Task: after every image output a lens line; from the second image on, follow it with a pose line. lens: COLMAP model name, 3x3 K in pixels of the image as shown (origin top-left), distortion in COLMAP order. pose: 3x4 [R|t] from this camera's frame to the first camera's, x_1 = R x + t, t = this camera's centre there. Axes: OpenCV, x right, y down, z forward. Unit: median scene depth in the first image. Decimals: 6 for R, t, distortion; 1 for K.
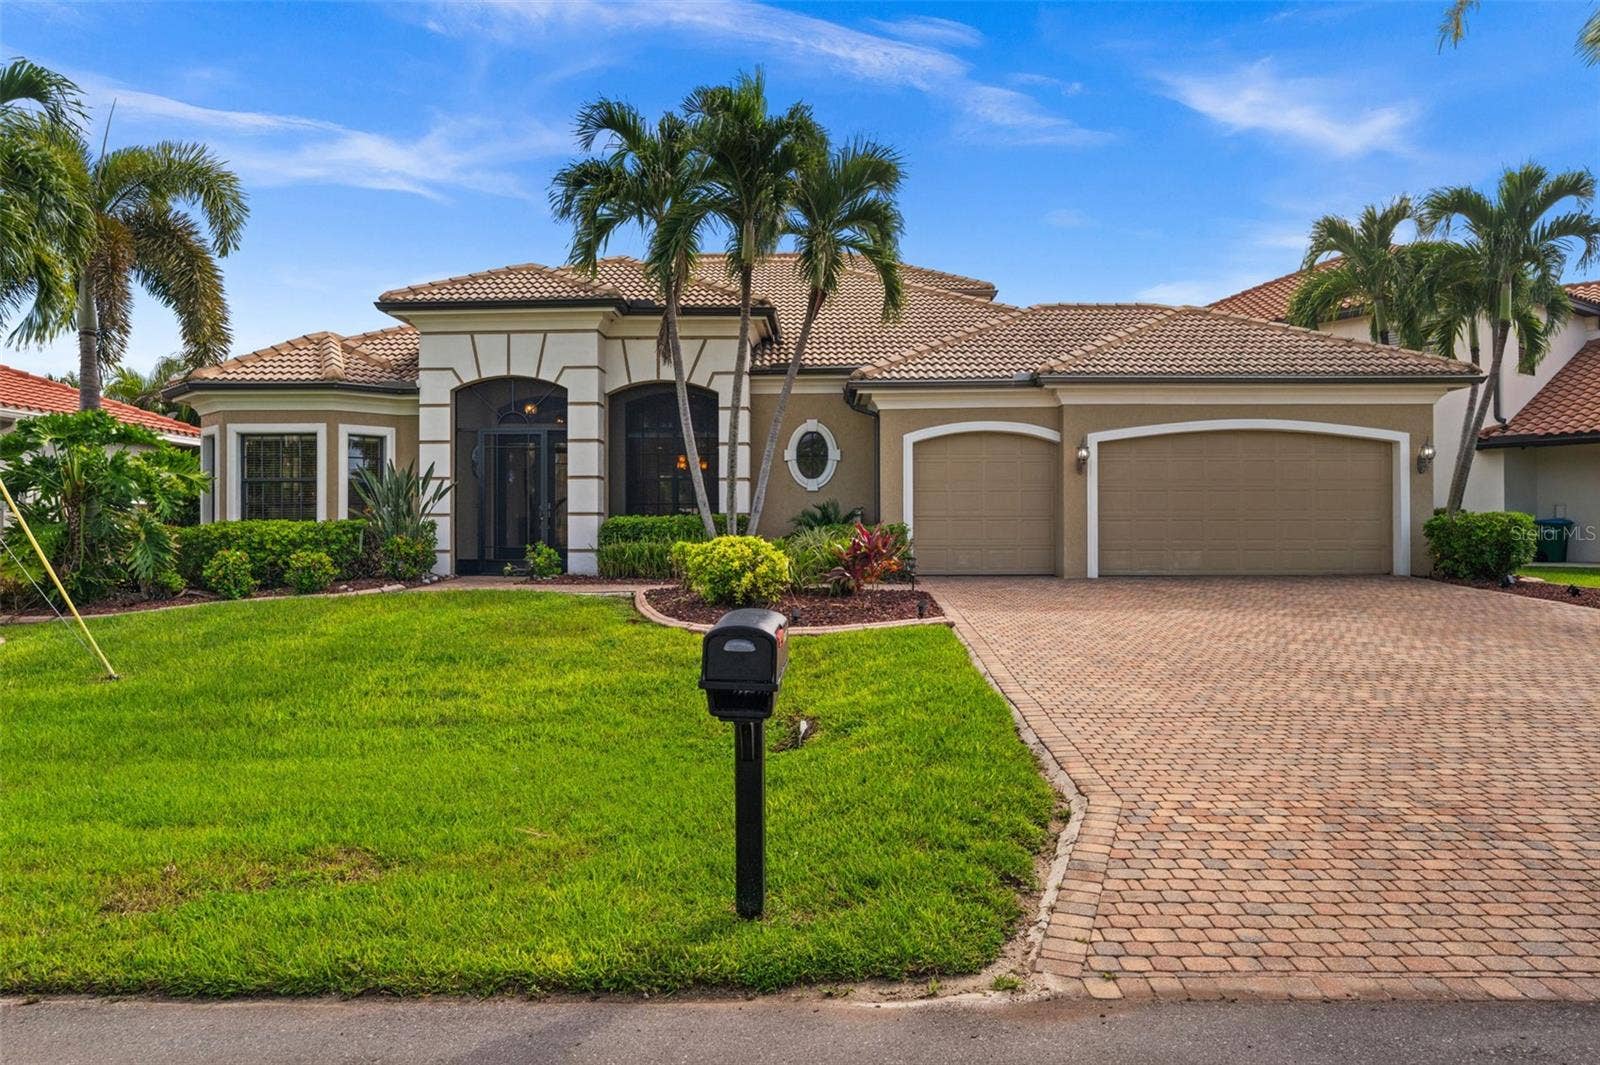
lens RADIAL K [[1054.7, 0, 805.7], [0, 1054.7, 531.8], [0, 0, 1]] dist [-0.002478, 0.002435]
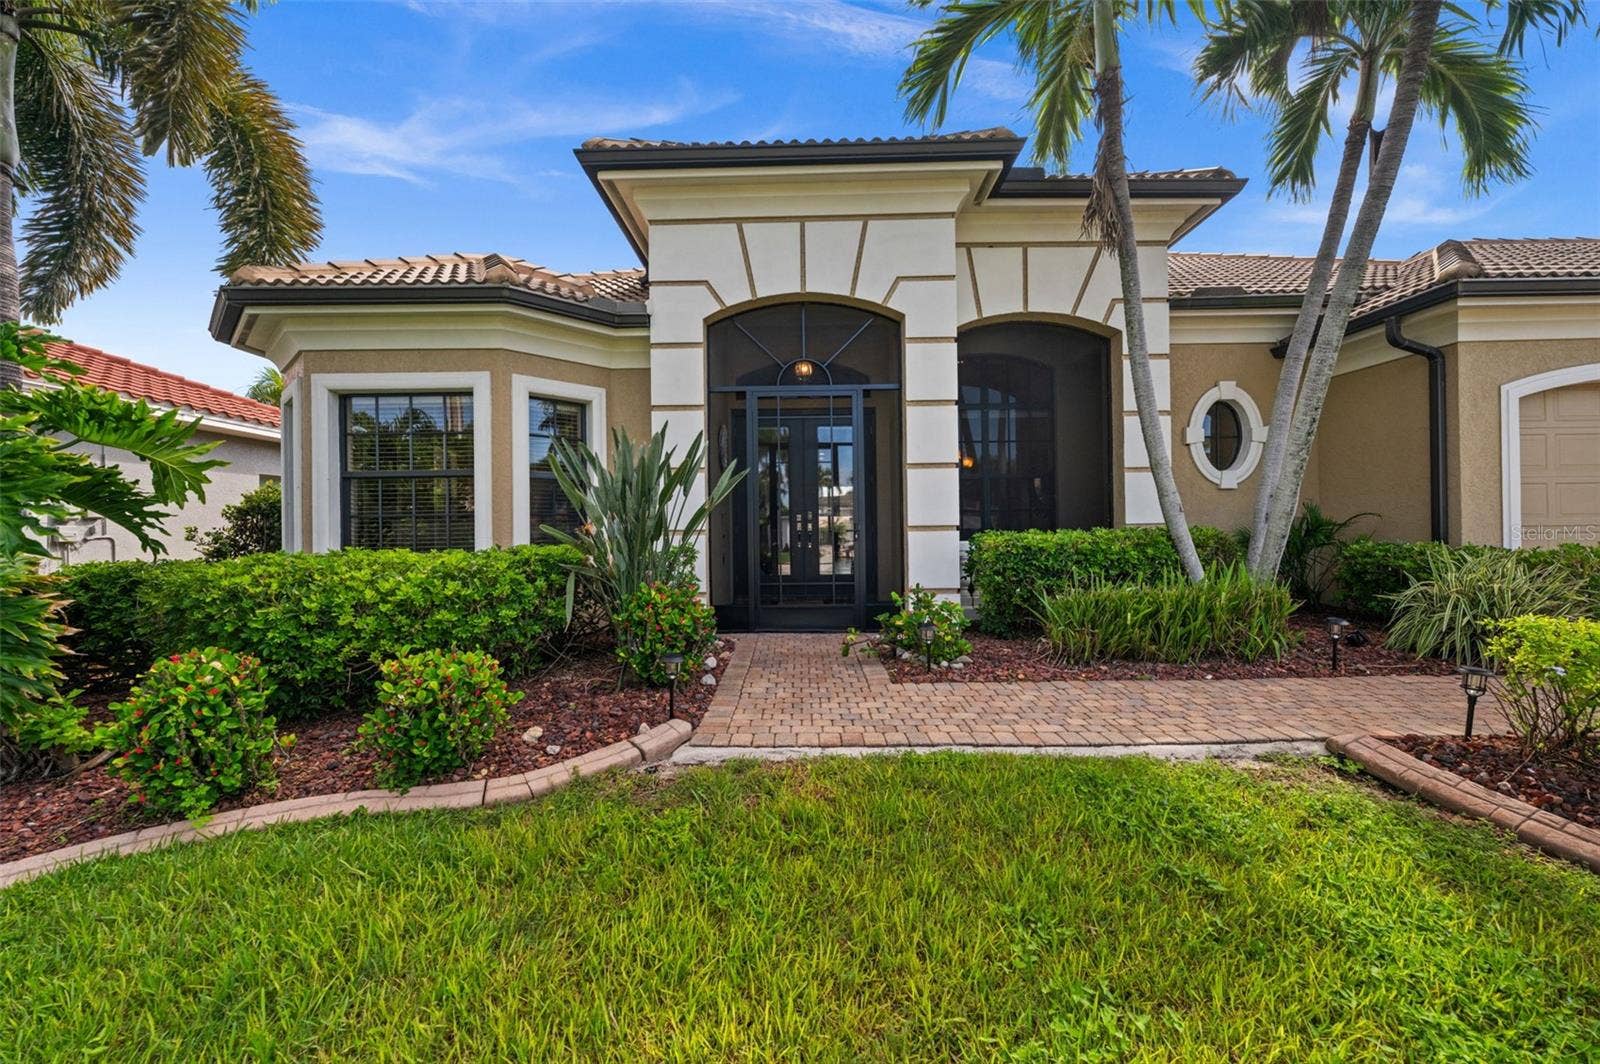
lens RADIAL K [[643.8, 0, 800.0], [0, 643.8, 528.8], [0, 0, 1]] dist [-0.003989, 0.000234]
pose [[0.999887, -0.012275, 0.008668, -0.288716], [0.012321, 0.999910, -0.005366, -0.015565], [-0.008602, 0.005472, 0.999948, 0.645217]]
